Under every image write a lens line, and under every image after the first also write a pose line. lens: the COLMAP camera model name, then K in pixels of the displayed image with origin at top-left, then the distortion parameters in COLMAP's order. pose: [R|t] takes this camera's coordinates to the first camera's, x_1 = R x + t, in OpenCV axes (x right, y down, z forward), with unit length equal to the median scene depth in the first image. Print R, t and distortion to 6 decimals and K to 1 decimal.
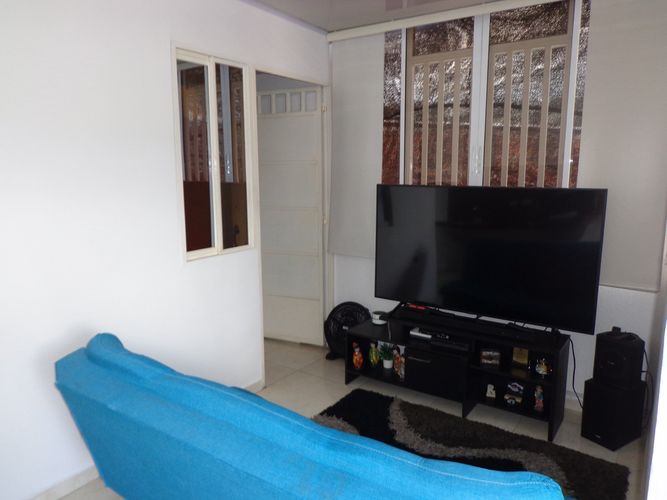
lens RADIAL K [[499.5, 0, 333.5], [0, 499.5, 250.0], [0, 0, 1]] dist [0.009536, 0.006186]
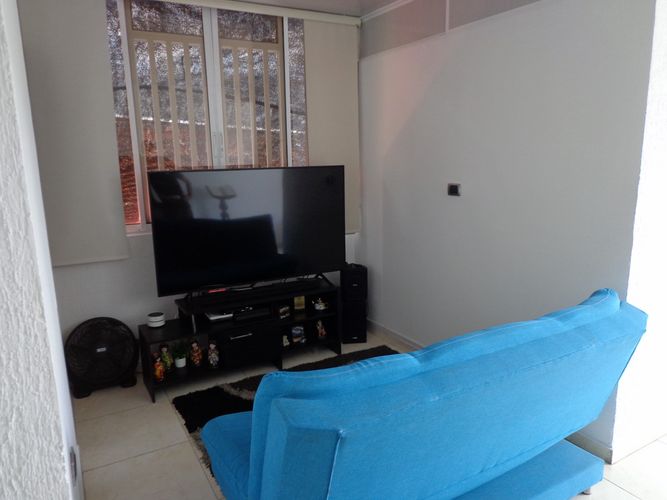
lens RADIAL K [[488.1, 0, 333.5], [0, 488.1, 250.0], [0, 0, 1]] dist [-0.002221, -0.000338]
pose [[0.420332, -0.174589, 0.890416, -0.627298], [0.161771, 0.980012, 0.115791, -0.043173], [-0.892833, 0.095373, 0.440173, 0.371007]]
